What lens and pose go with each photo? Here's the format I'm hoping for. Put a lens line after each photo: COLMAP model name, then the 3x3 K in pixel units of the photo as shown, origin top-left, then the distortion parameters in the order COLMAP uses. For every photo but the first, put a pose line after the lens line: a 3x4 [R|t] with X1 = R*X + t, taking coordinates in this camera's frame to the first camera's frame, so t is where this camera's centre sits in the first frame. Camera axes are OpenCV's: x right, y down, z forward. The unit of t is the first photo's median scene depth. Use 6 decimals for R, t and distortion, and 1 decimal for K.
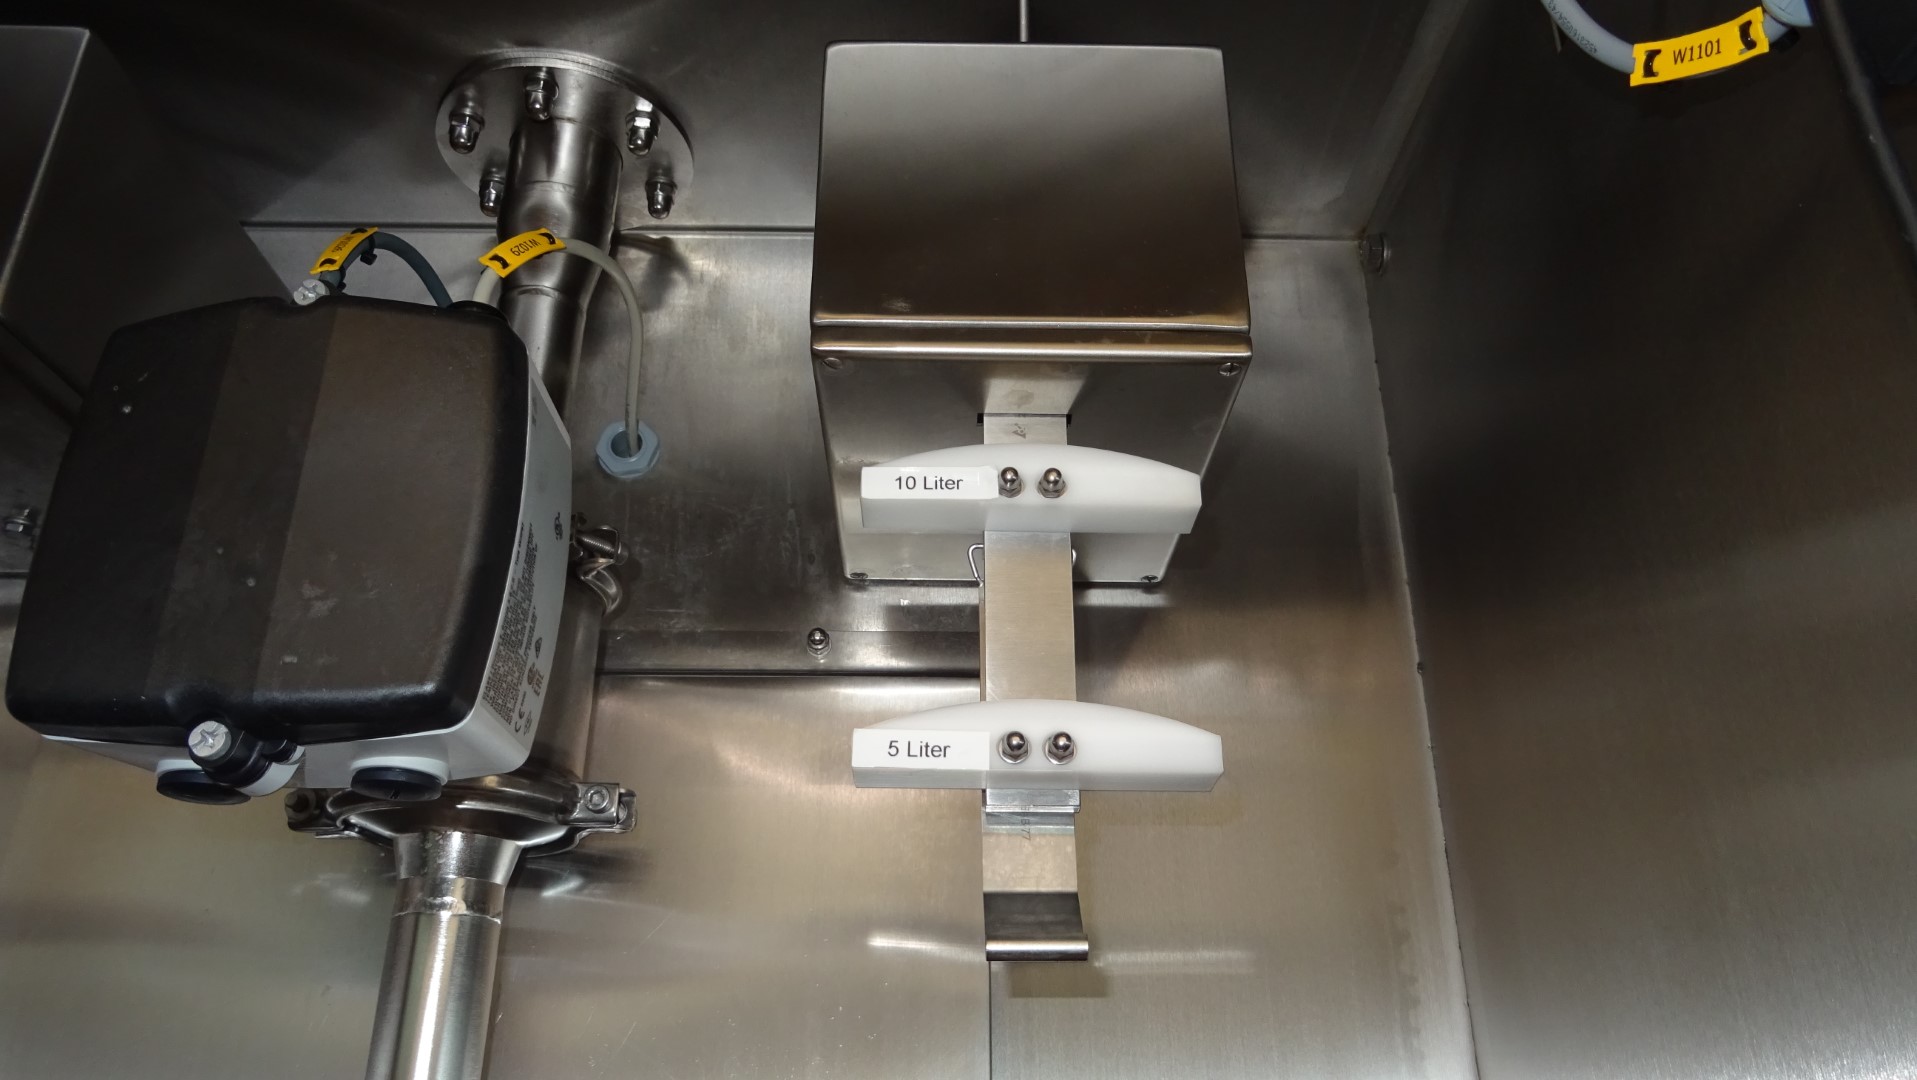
lens RADIAL K [[1354.2, 0, 958.5], [0, 1354.2, 540.0], [0, 0, 1]] dist [-0.032417, 0.003118]
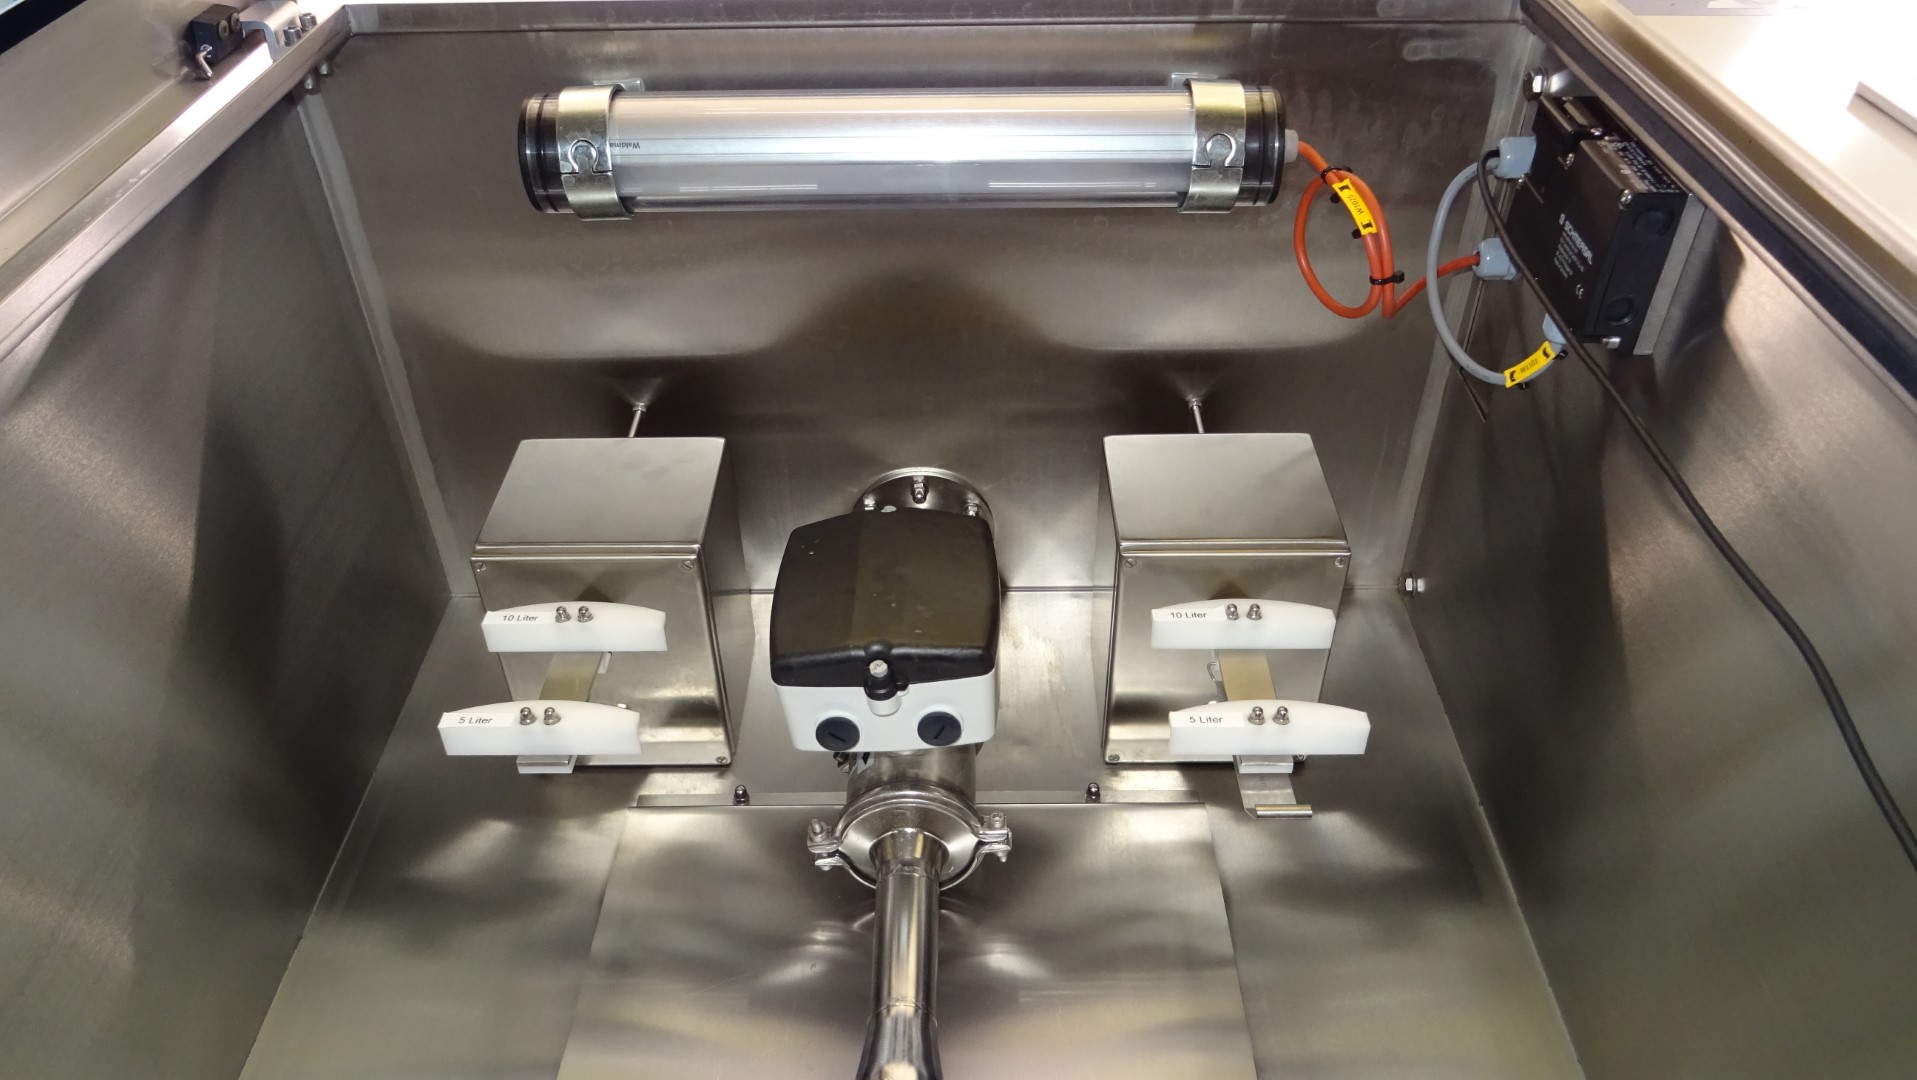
lens RADIAL K [[1387.2, 0, 958.5], [0, 1387.2, 540.0], [0, 0, 1]] dist [-0.005671, 0.001691]
pose [[0.999666, -0.023956, -0.009729, -0.318346], [0.016632, 0.883887, -0.467405, 0.756123], [0.019796, 0.467087, 0.883990, -0.757728]]
